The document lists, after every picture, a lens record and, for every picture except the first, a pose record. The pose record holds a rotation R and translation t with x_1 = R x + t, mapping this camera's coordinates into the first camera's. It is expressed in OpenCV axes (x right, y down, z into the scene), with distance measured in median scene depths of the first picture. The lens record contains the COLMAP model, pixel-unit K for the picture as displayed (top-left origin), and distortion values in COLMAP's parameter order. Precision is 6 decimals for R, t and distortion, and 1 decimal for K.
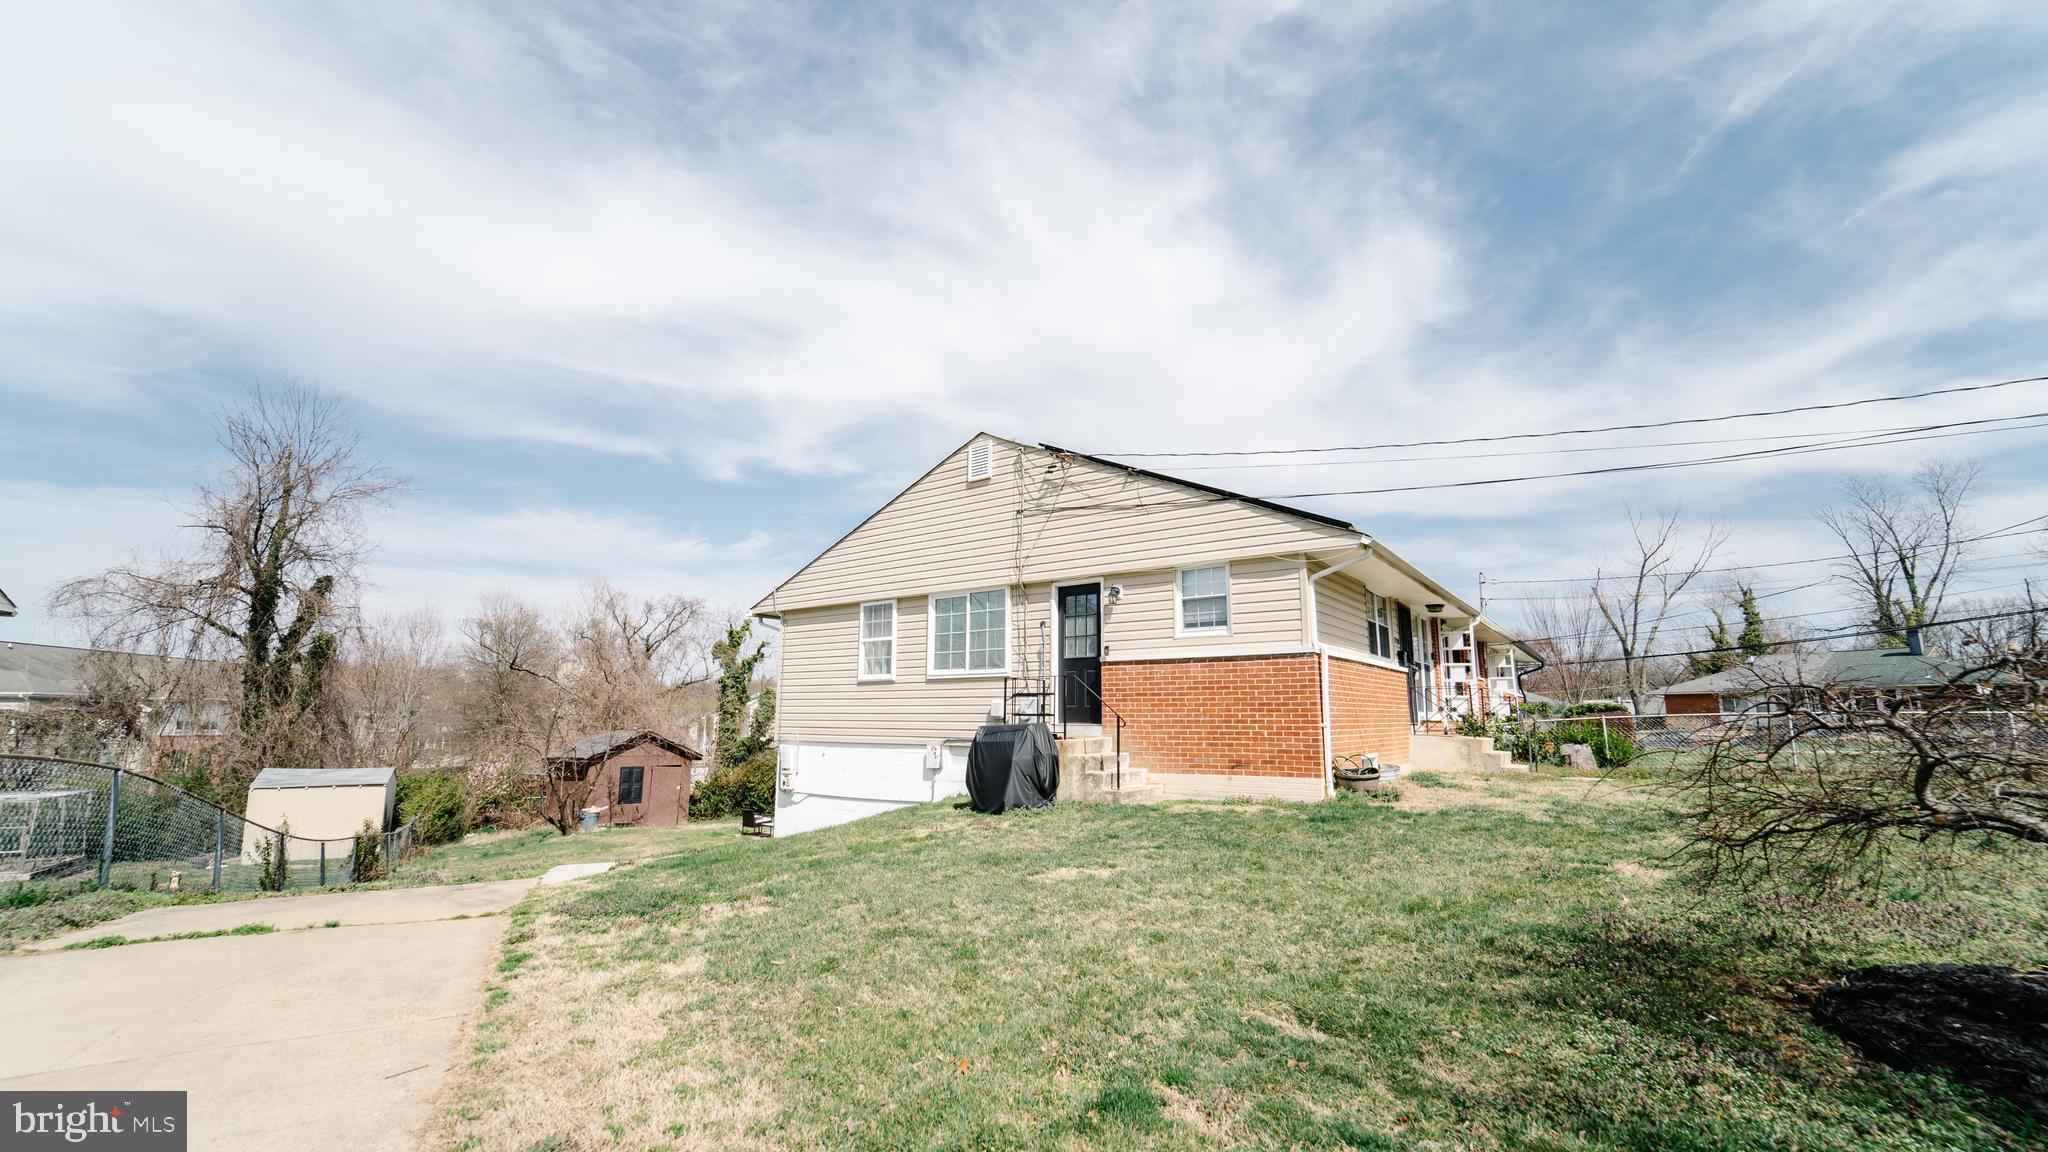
lens RADIAL K [[838.4, 0, 1029.1], [0, 838.4, 561.9], [0, 0, 1]] dist [-0.027255, 0.000089]
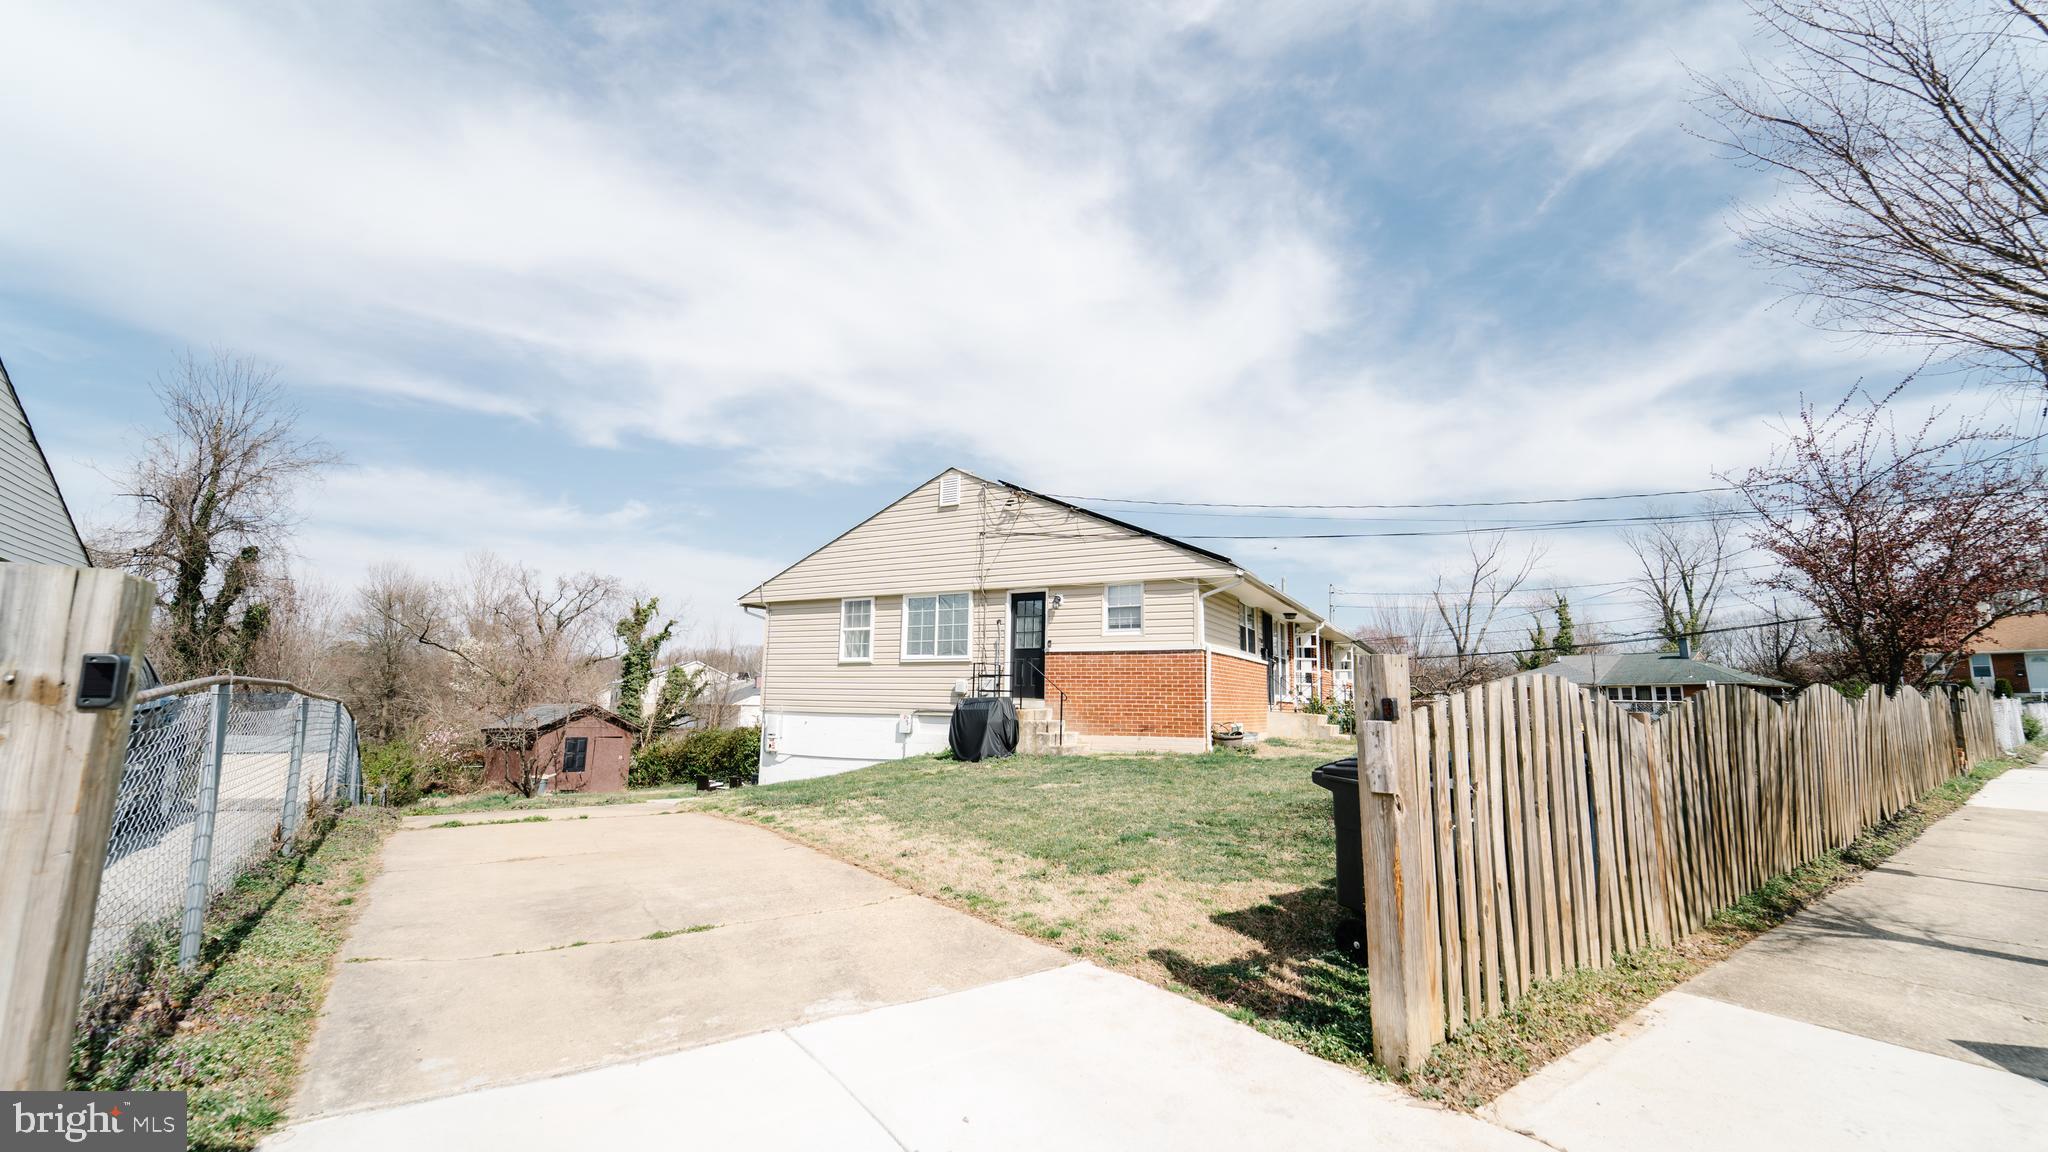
lens RADIAL K [[838.4, 0, 1029.1], [0, 838.4, 561.9], [0, 0, 1]] dist [-0.027255, 0.000089]
pose [[0.990937, 0.034852, 0.129729, -0.043648], [-0.037298, 0.999168, 0.016472, -0.016611], [-0.129047, -0.021162, 0.991413, -0.115634]]
